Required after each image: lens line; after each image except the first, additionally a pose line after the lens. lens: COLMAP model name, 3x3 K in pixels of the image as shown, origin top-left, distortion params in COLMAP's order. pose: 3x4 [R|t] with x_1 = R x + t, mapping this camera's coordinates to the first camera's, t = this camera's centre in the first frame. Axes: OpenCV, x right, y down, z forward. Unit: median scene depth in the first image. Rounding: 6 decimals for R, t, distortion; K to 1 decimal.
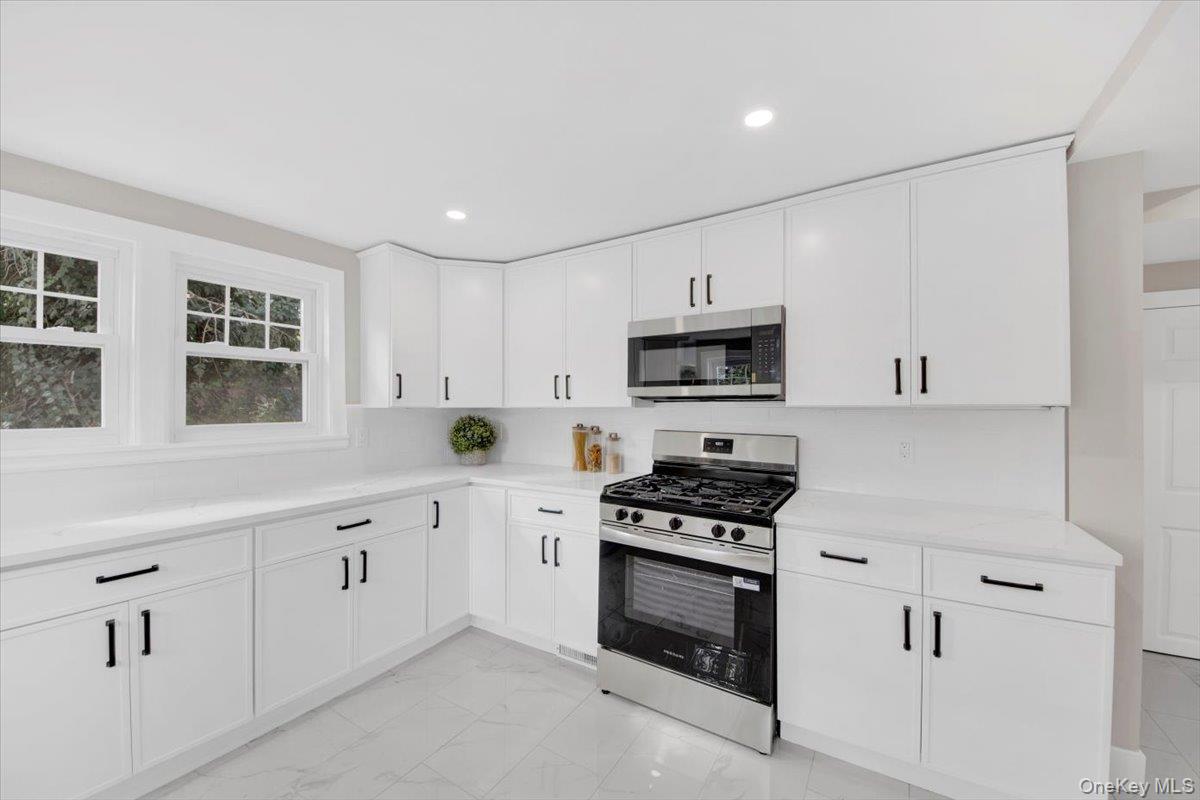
lens RADIAL K [[462.6, 0, 595.8], [0, 462.6, 402.9], [0, 0, 1]] dist [-0.000048, -0.000293]
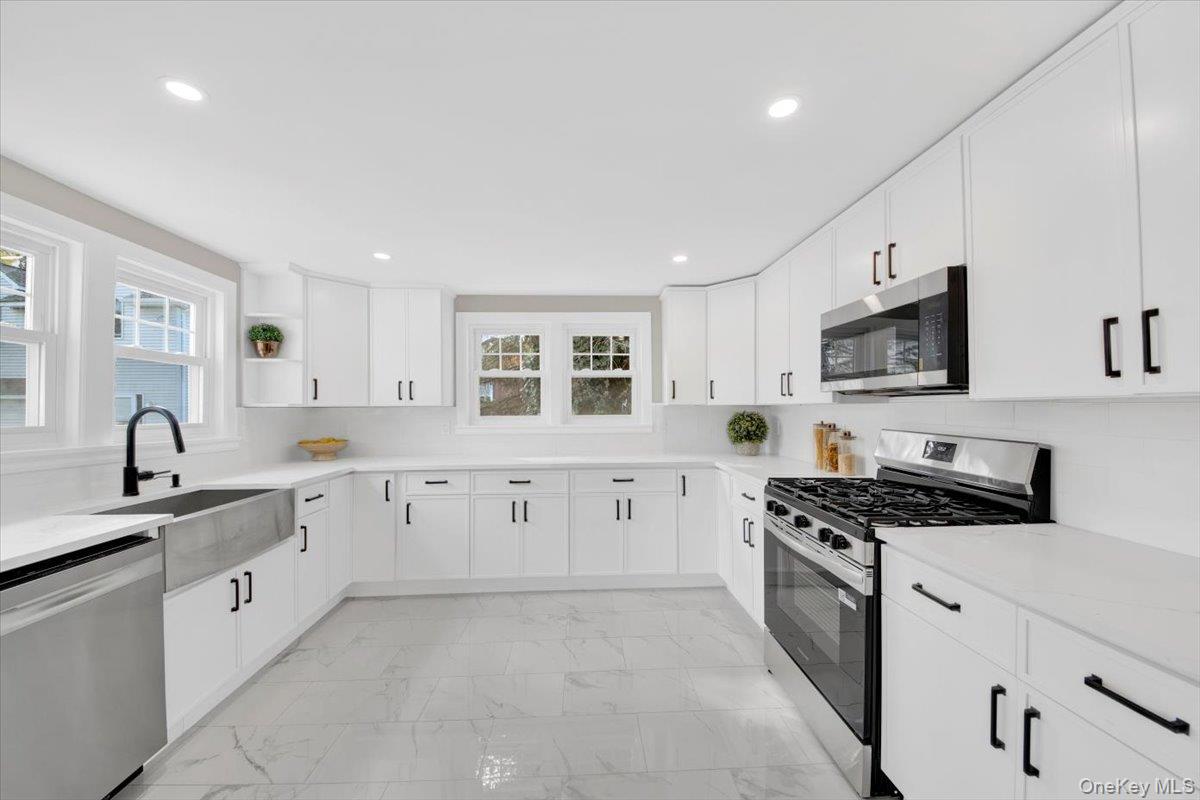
lens RADIAL K [[462.6, 0, 595.8], [0, 462.6, 402.9], [0, 0, 1]] dist [-0.000048, -0.000293]
pose [[0.514859, -0.010834, -0.857206, 0.685536], [0.008828, 0.999934, -0.007335, 0.012890], [0.857229, -0.003791, 0.514921, 0.110306]]
